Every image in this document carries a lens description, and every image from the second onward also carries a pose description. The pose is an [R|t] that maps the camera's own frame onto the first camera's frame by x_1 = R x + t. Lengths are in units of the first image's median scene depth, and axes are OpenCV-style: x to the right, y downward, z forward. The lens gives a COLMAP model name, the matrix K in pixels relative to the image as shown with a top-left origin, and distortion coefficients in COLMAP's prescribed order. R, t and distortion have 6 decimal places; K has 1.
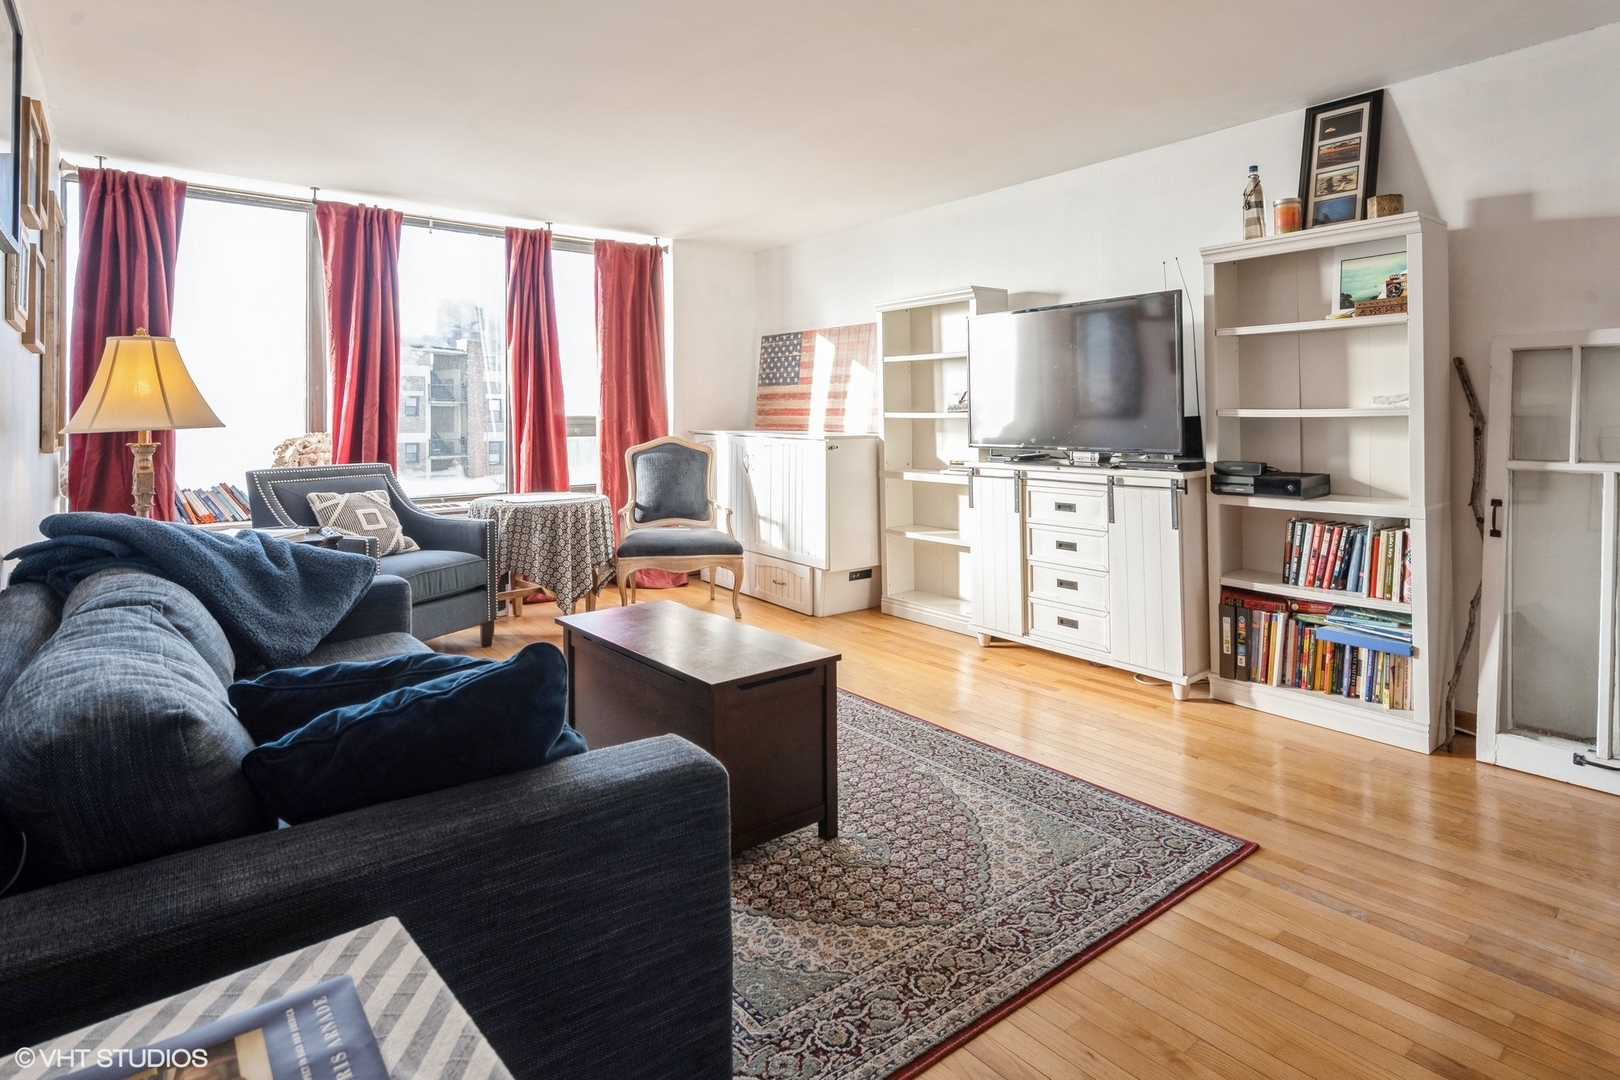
lens RADIAL K [[857.5, 0, 815.6], [0, 857.5, 406.0], [0, 0, 1]] dist [-0.000006, -0.000235]
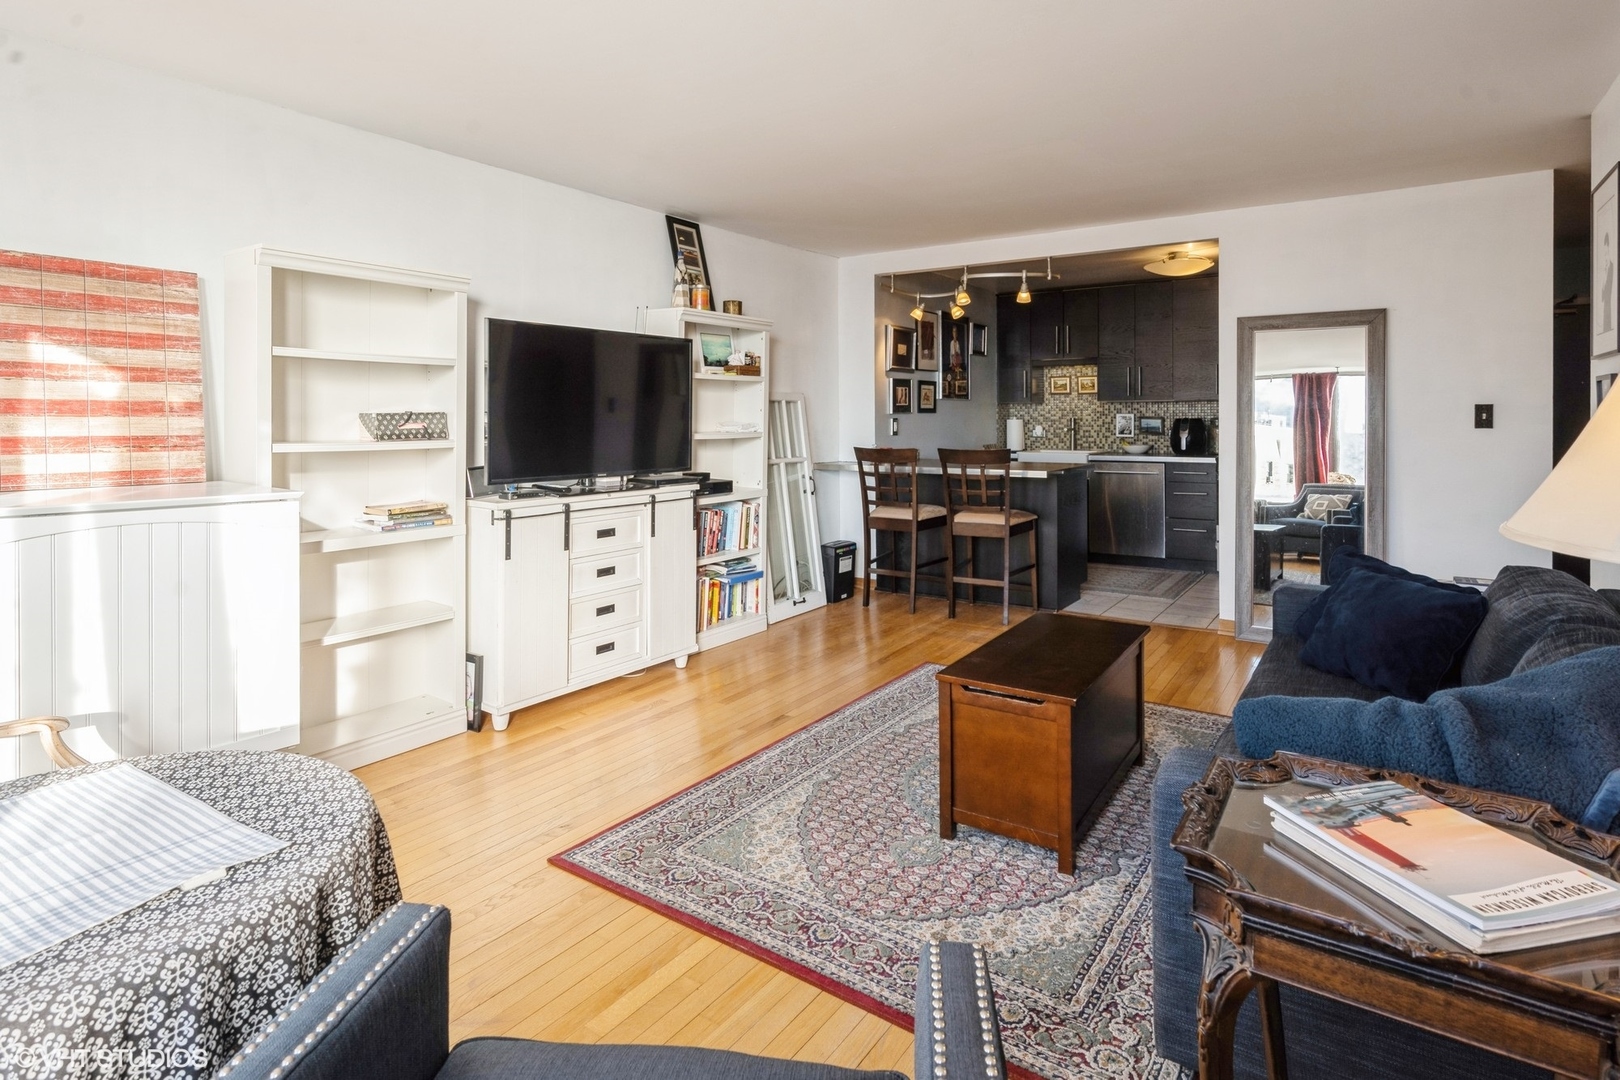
lens RADIAL K [[857.5, 0, 815.6], [0, 857.5, 406.0], [0, 0, 1]] dist [-0.000006, -0.000235]
pose [[-0.289465, 0.014797, 0.957074, -0.693239], [-0.014329, 0.999701, -0.019790, -0.013460], [-0.957081, -0.019443, -0.289167, 0.990518]]
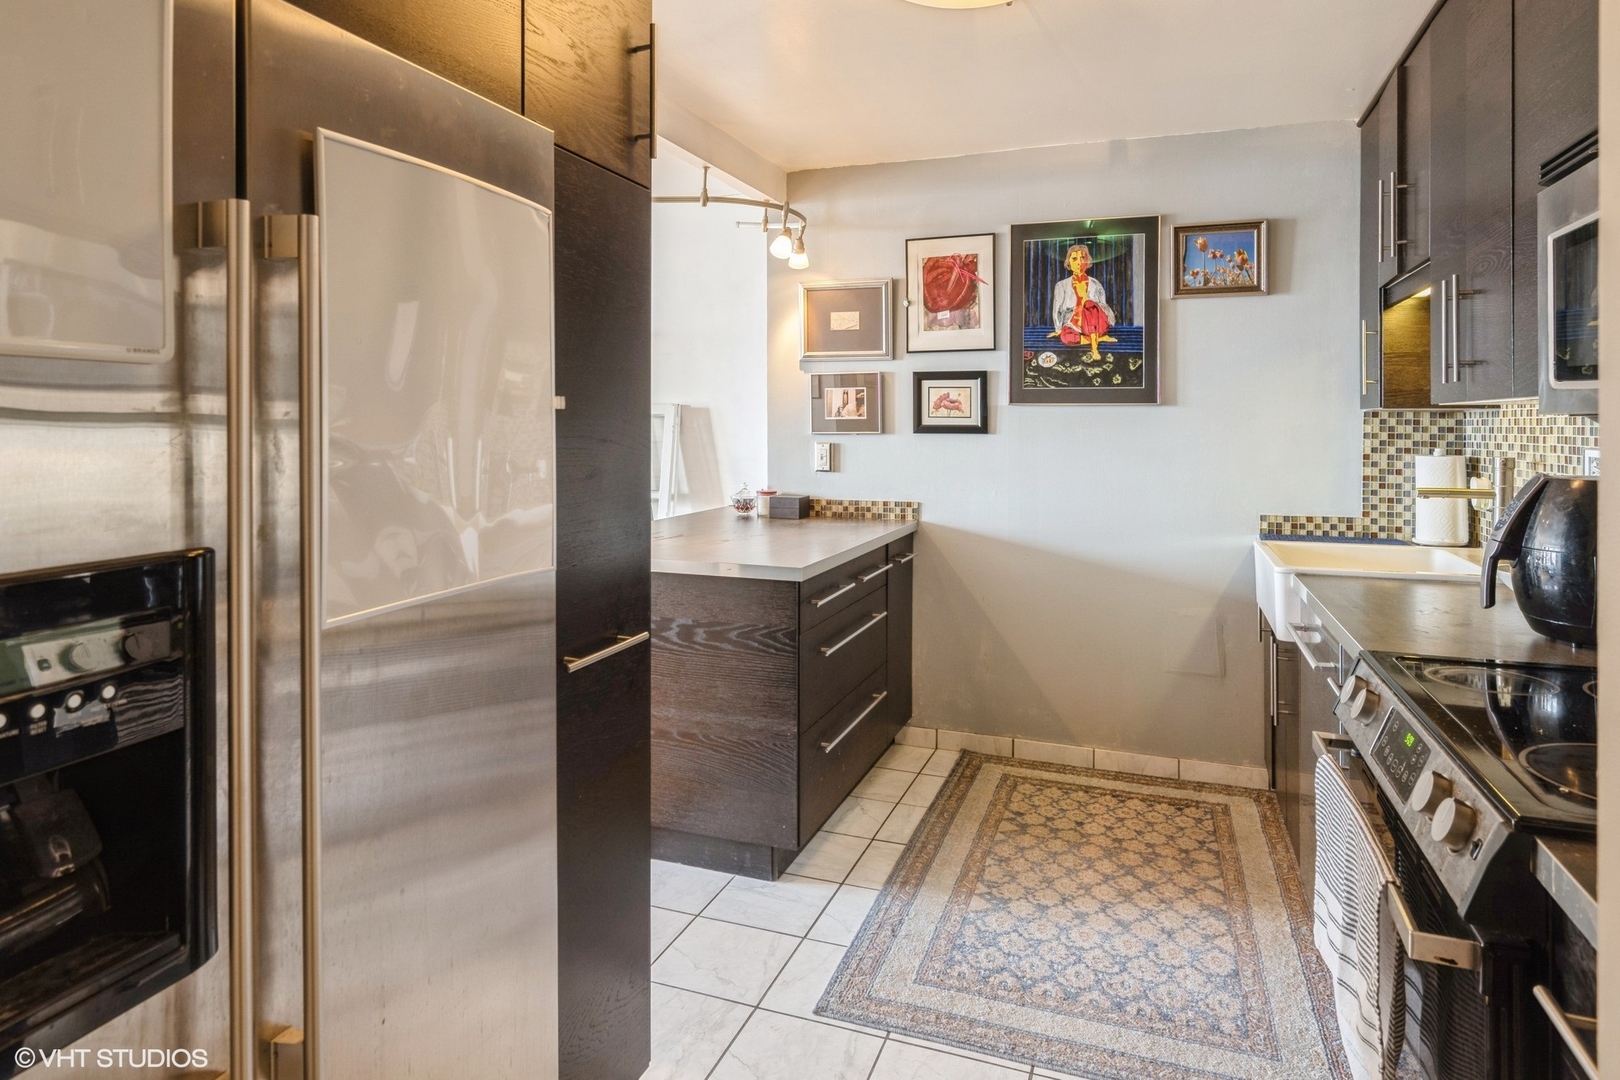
lens RADIAL K [[953.0, 0, 811.5], [0, 953.0, 417.2], [0, 0, 1]] dist [0.001147, 0.000023]
pose [[0.859393, 0.006426, 0.511276, 0.224547], [-0.015233, 0.999799, 0.013038, -0.062574], [-0.511089, -0.018993, 0.859318, -0.439170]]
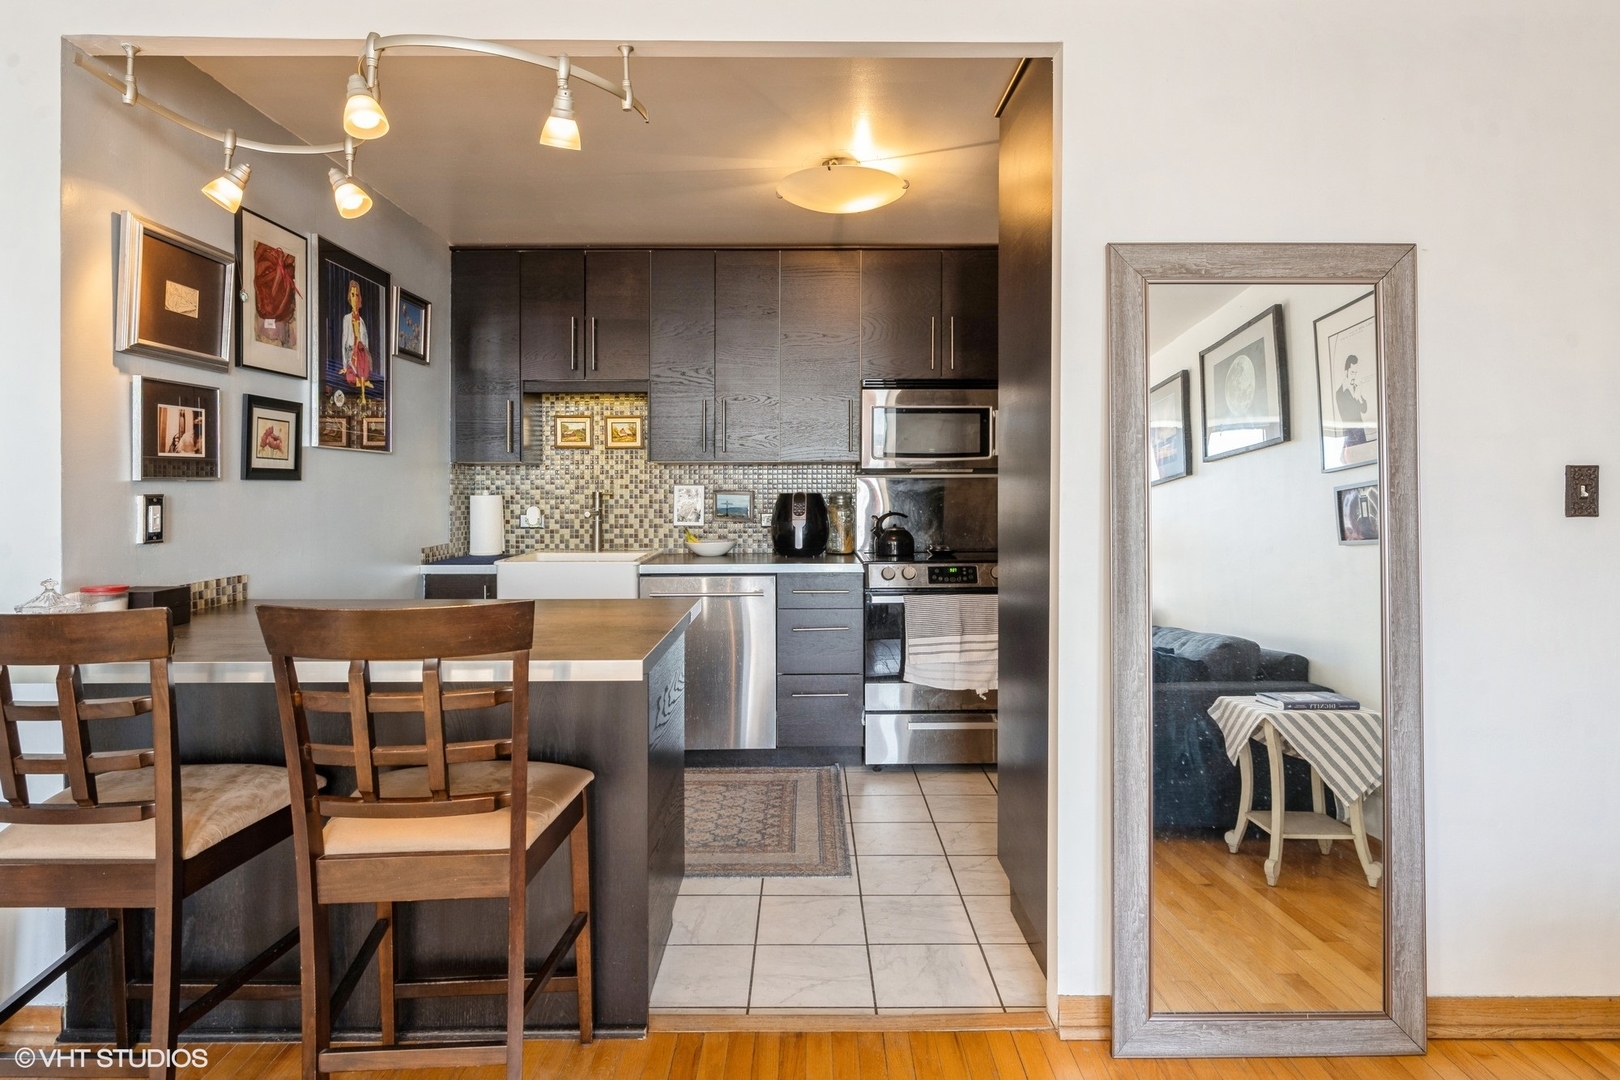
lens RADIAL K [[919.0, 0, 810.1], [0, 919.0, 490.3], [0, 0, 1]] dist [0.014088, -0.009364]
pose [[-0.779522, 0.002914, 0.626368, 0.065707], [-0.007986, 0.999862, -0.014591, -0.020957], [-0.626324, -0.016376, -0.779391, 0.598744]]
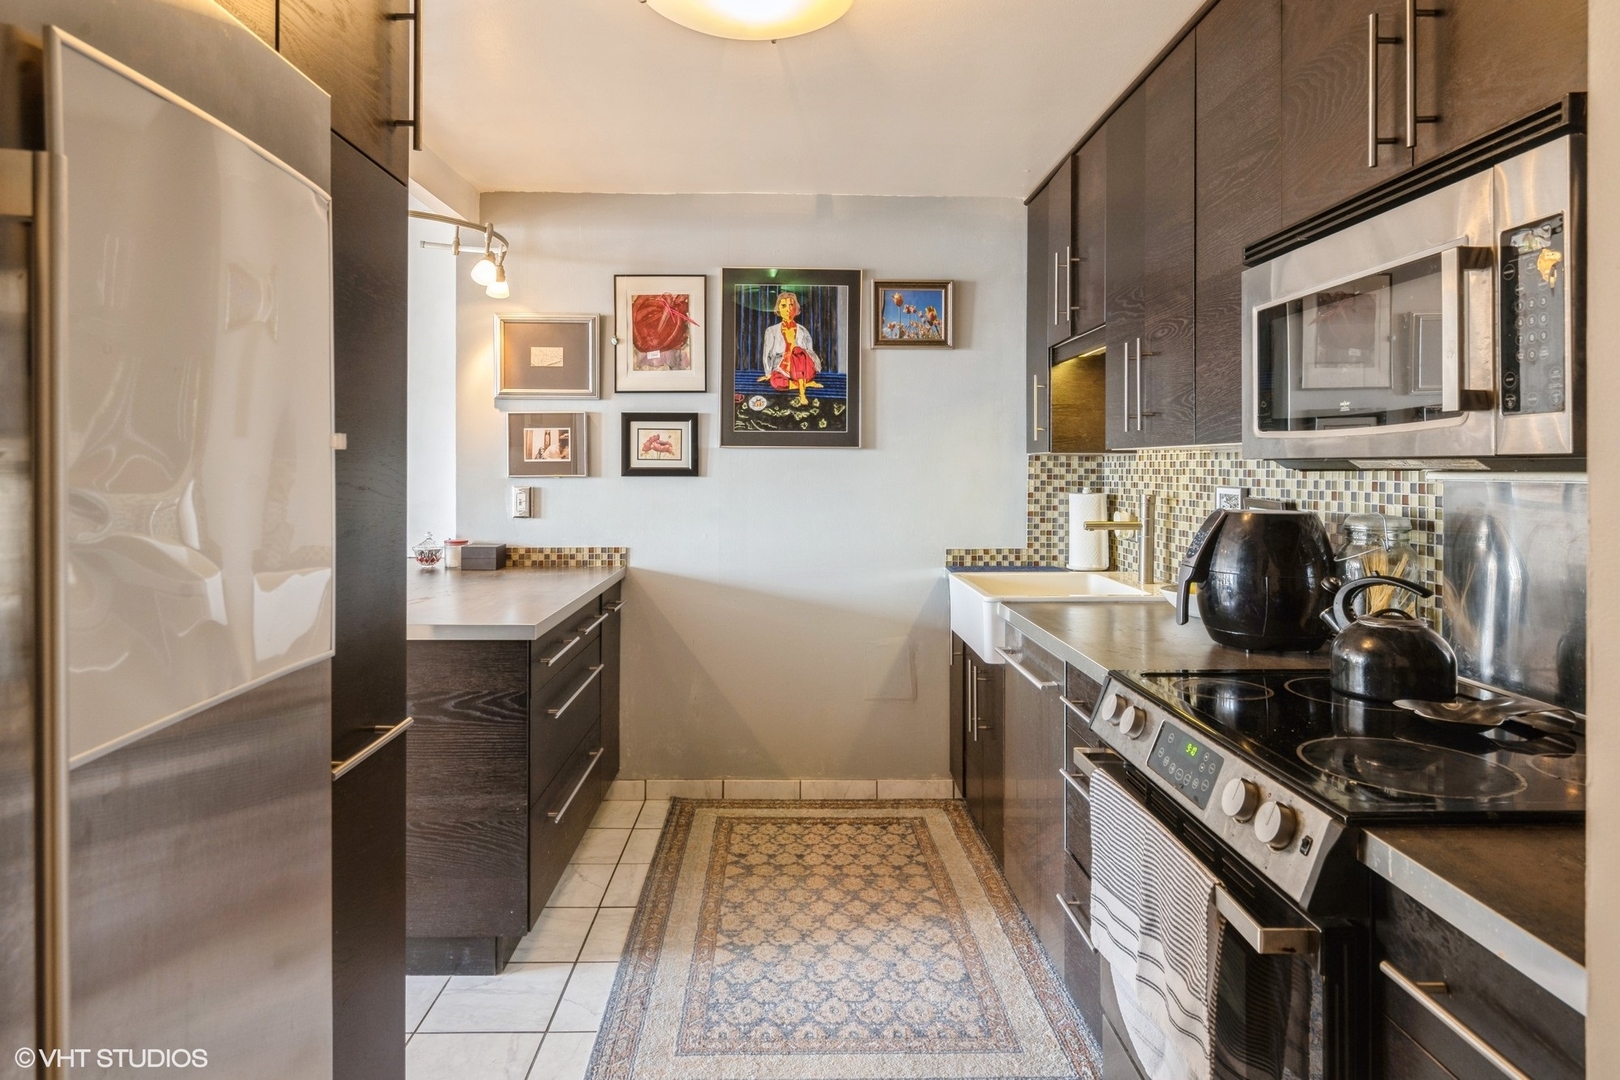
lens RADIAL K [[937.0, 0, 809.1], [0, 937.0, 458.7], [0, 0, 1]] dist [0.000463, 0.000447]
pose [[0.610910, 0.008403, 0.791656, 0.193844], [-0.021180, 0.999759, 0.005733, -0.061438], [-0.791417, -0.020270, 0.610941, -0.367333]]
